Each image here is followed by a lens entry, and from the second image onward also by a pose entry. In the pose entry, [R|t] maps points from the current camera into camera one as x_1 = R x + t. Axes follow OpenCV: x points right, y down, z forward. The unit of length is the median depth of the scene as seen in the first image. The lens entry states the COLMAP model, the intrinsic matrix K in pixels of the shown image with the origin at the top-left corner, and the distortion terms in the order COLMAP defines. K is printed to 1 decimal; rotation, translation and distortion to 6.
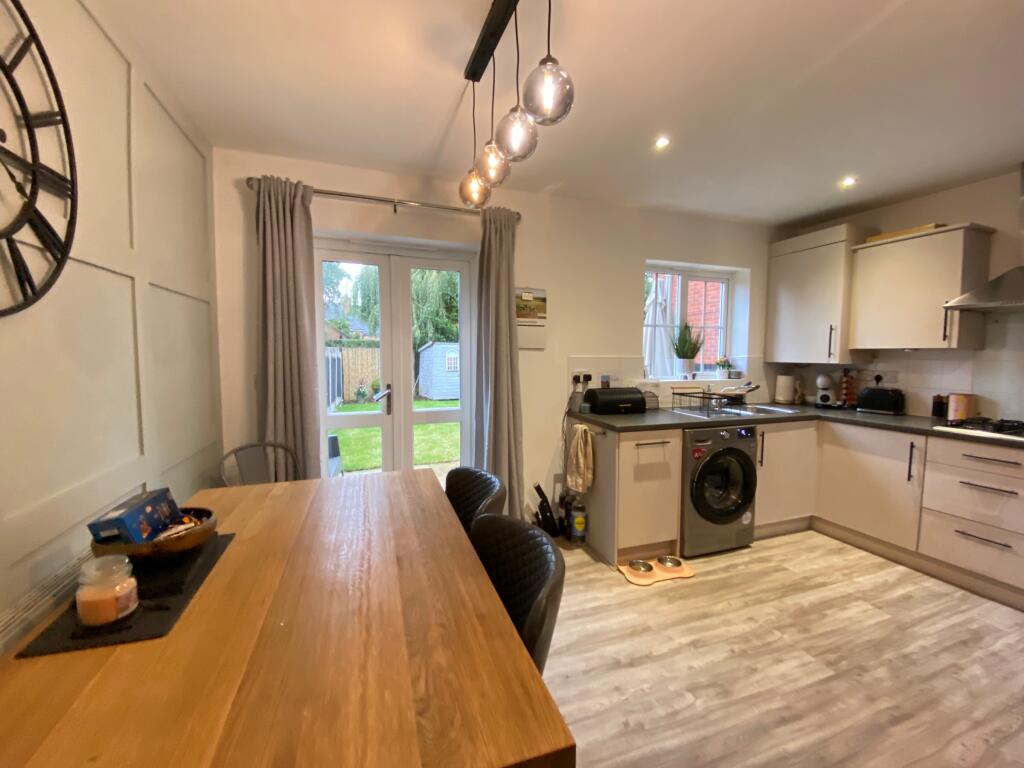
lens RADIAL K [[409.7, 0, 510.1], [0, 409.7, 382.9], [0, 0, 1]] dist [0.022599, -0.019675]
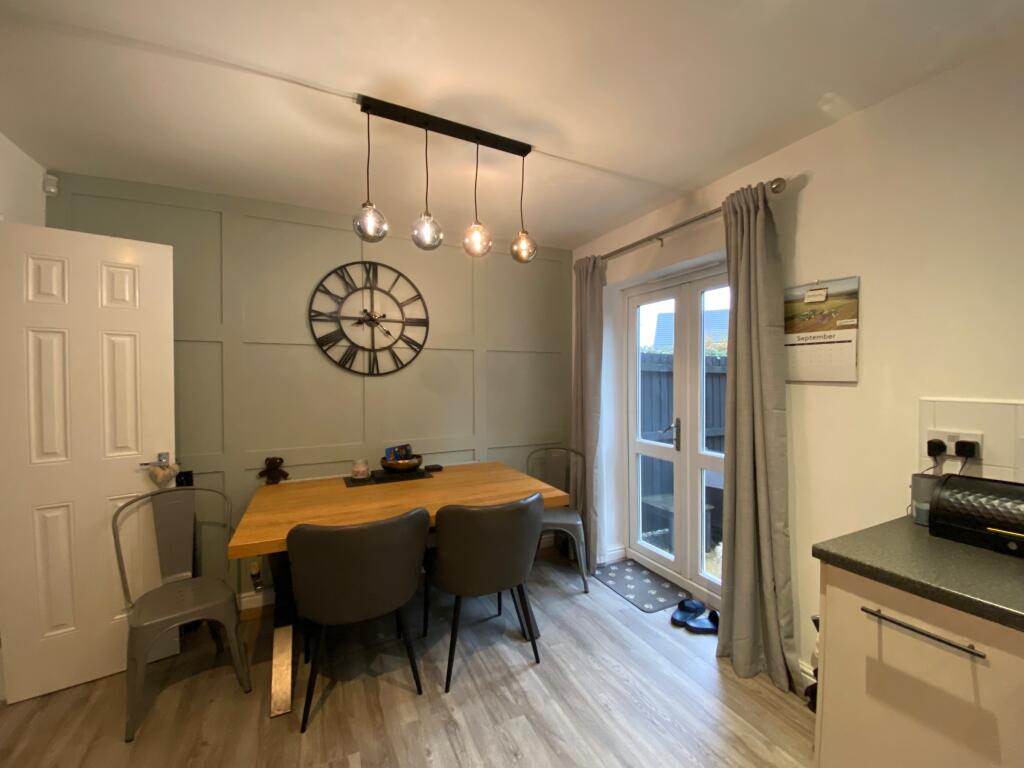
lens RADIAL K [[409.7, 0, 510.1], [0, 409.7, 382.9], [0, 0, 1]] dist [0.022599, -0.019675]
pose [[0.105393, 0.012619, -0.994351, 0.678578], [-0.063272, 0.997979, 0.005958, -0.064534], [0.992416, 0.062287, 0.105978, 0.555094]]
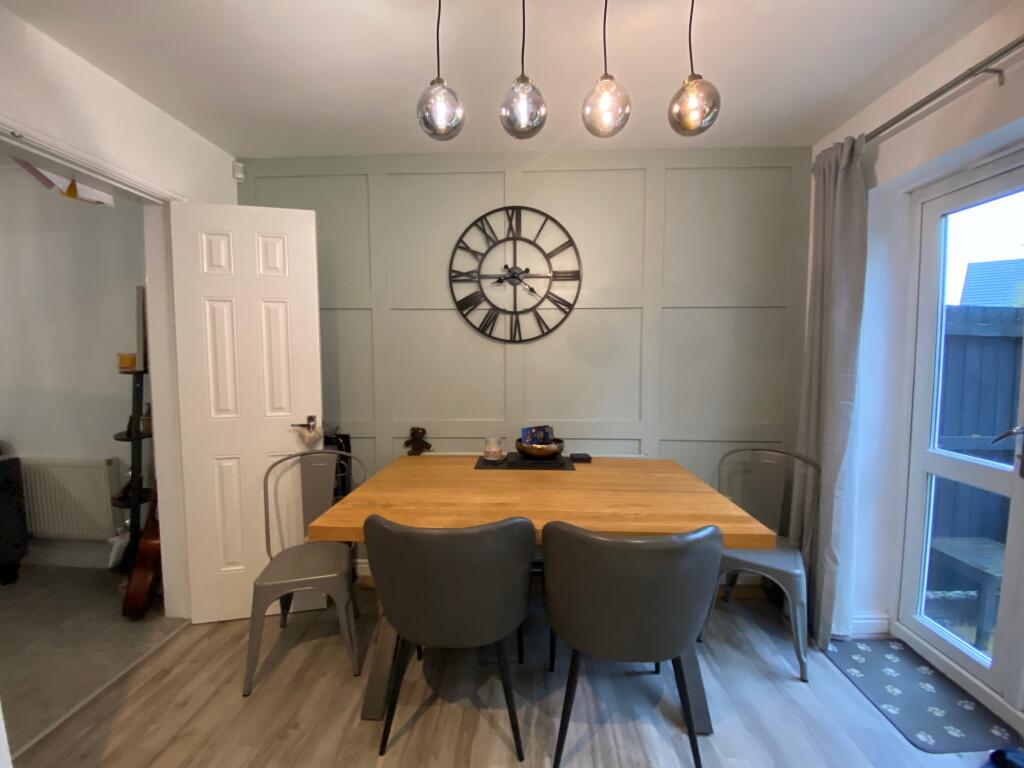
lens RADIAL K [[409.7, 0, 510.1], [0, 409.7, 382.9], [0, 0, 1]] dist [0.022599, -0.019675]
pose [[-0.372945, 0.062820, -0.925724, 0.432526], [-0.060845, 0.993902, 0.091959, -0.048204], [0.925856, 0.090622, -0.366849, 0.647374]]
